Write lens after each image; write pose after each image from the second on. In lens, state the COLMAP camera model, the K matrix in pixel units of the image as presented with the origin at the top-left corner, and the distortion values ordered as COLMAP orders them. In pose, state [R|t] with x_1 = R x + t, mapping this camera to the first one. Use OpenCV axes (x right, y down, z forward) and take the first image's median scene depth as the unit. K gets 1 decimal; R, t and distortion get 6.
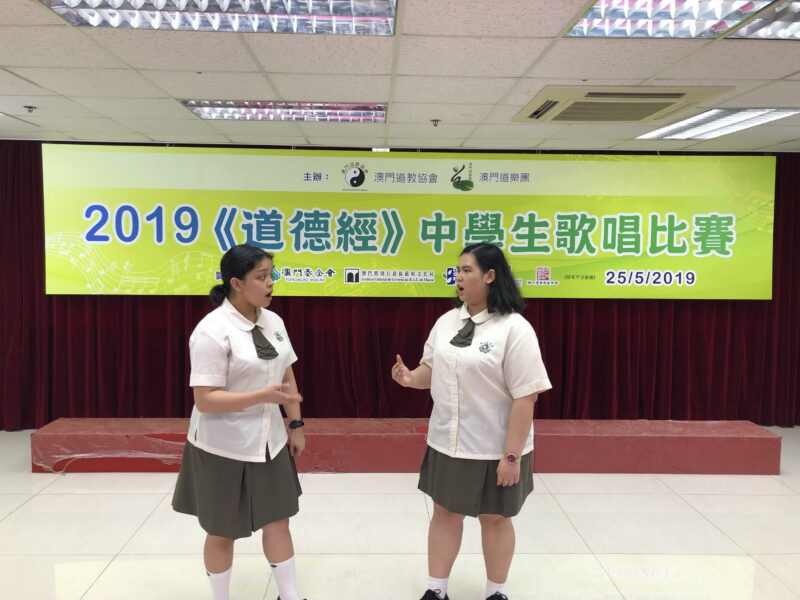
lens RADIAL K [[654.0, 0, 396.1], [0, 654.0, 303.6], [0, 0, 1]] dist [0.020656, -0.039950]
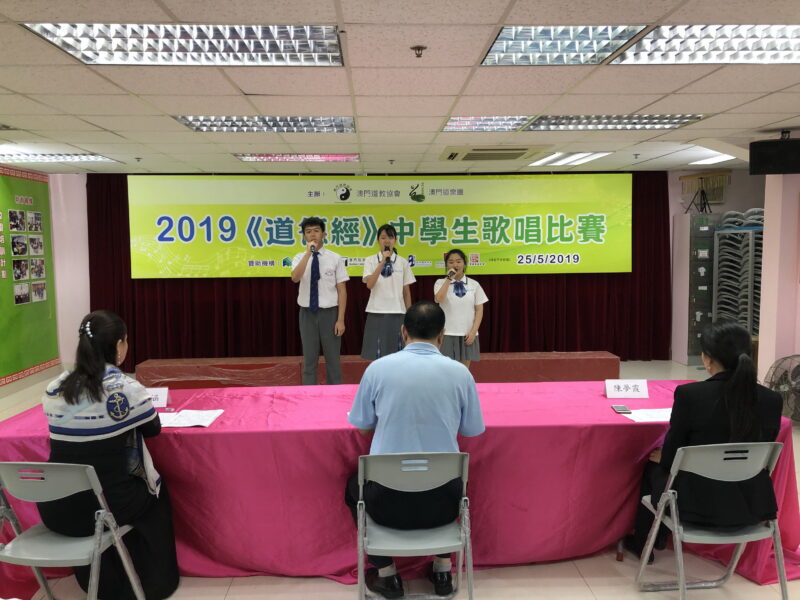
lens RADIAL K [[654.0, 0, 405.1], [0, 654.0, 305.4], [0, 0, 1]] dist [0.020656, -0.039950]
pose [[0.999443, -0.022772, 0.024383, 0.033730], [0.022733, 0.999740, 0.001911, 0.054734], [-0.024420, -0.001355, 0.999701, -0.454609]]
